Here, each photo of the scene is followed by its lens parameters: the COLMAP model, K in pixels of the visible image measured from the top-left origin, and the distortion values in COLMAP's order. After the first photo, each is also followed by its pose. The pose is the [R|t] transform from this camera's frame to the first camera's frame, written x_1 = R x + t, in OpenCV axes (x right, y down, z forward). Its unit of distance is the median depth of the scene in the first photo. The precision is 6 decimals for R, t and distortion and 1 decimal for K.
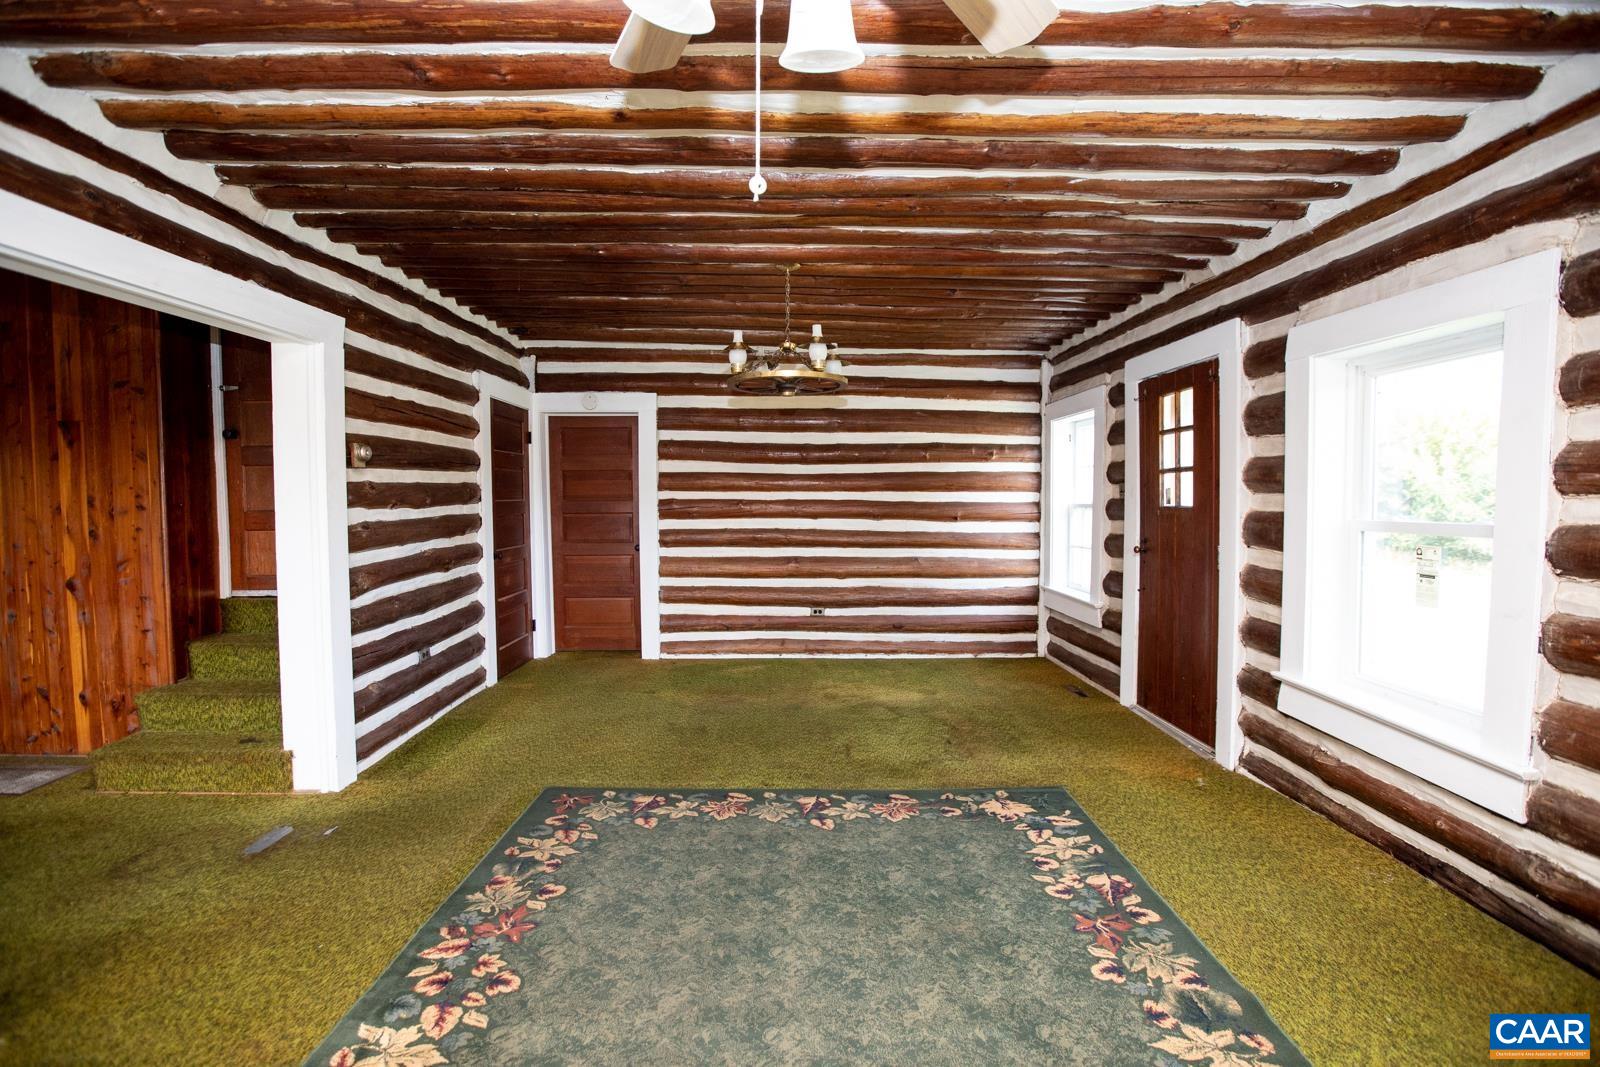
lens RADIAL K [[727.2, 0, 793.0], [0, 727.2, 532.7], [0, 0, 1]] dist [-0.062525, 0.029122]
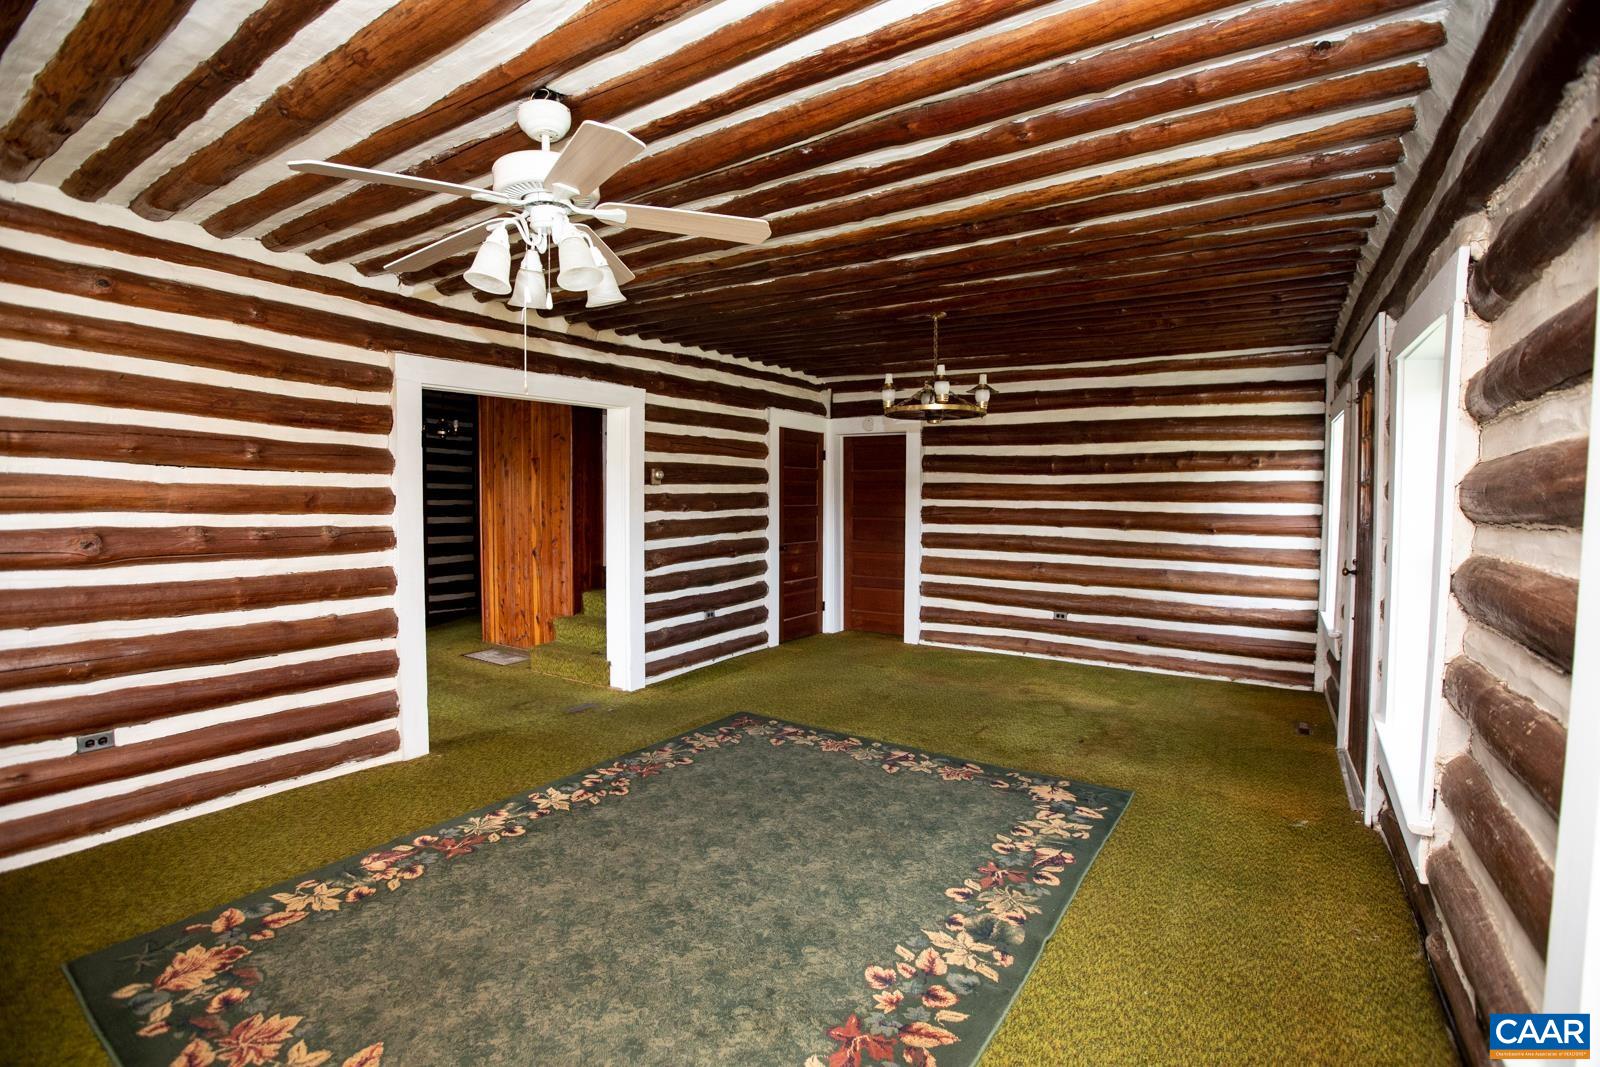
lens RADIAL K [[727.2, 0, 793.0], [0, 727.2, 532.7], [0, 0, 1]] dist [-0.062525, 0.029122]
pose [[0.830529, 0.032842, -0.556006, 0.506526], [-0.033739, 0.999393, 0.008634, -0.012002], [0.555952, 0.011589, 0.831133, -0.128825]]
